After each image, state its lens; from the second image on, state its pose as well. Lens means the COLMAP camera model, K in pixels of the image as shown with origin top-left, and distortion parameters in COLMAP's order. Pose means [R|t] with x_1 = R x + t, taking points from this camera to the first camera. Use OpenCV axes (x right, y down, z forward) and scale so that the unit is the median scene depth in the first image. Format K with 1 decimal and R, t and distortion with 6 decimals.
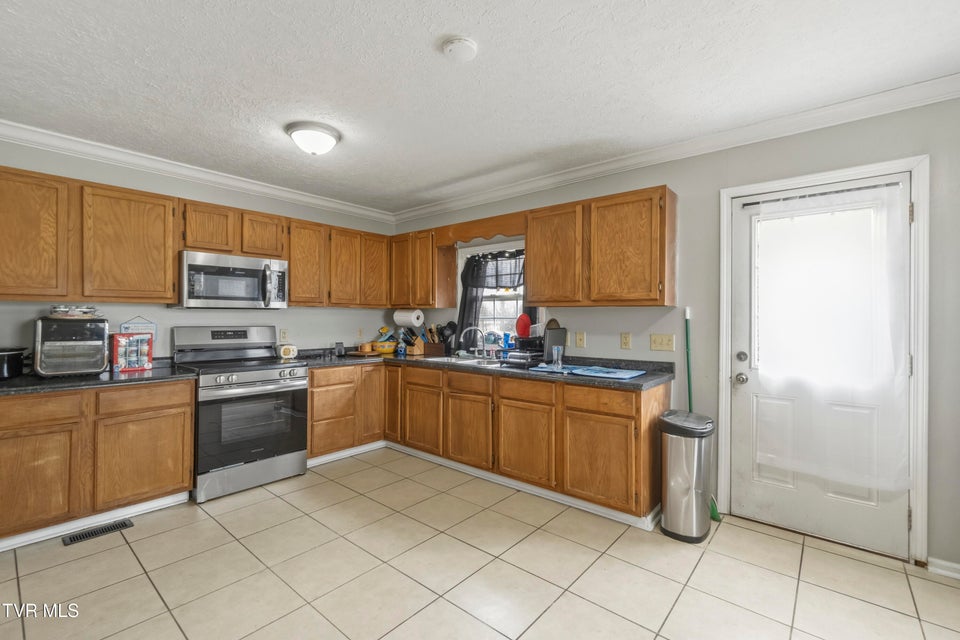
lens RADIAL K [[418.5, 0, 483.5], [0, 418.5, 318.8], [0, 0, 1]] dist [0.000576, -0.000334]
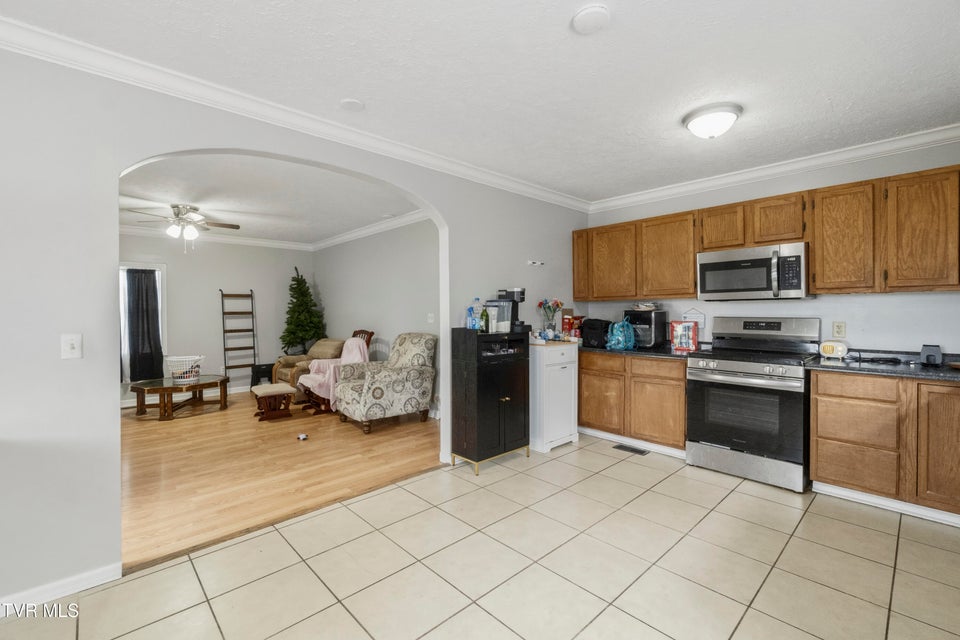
lens RADIAL K [[418.5, 0, 483.1], [0, 418.5, 315.5], [0, 0, 1]] dist [0.000576, -0.000334]
pose [[-0.106526, 0.007360, -0.994283, 0.528679], [0.002968, 0.999971, 0.007084, 0.005145], [0.994305, -0.002197, -0.106545, 0.504810]]
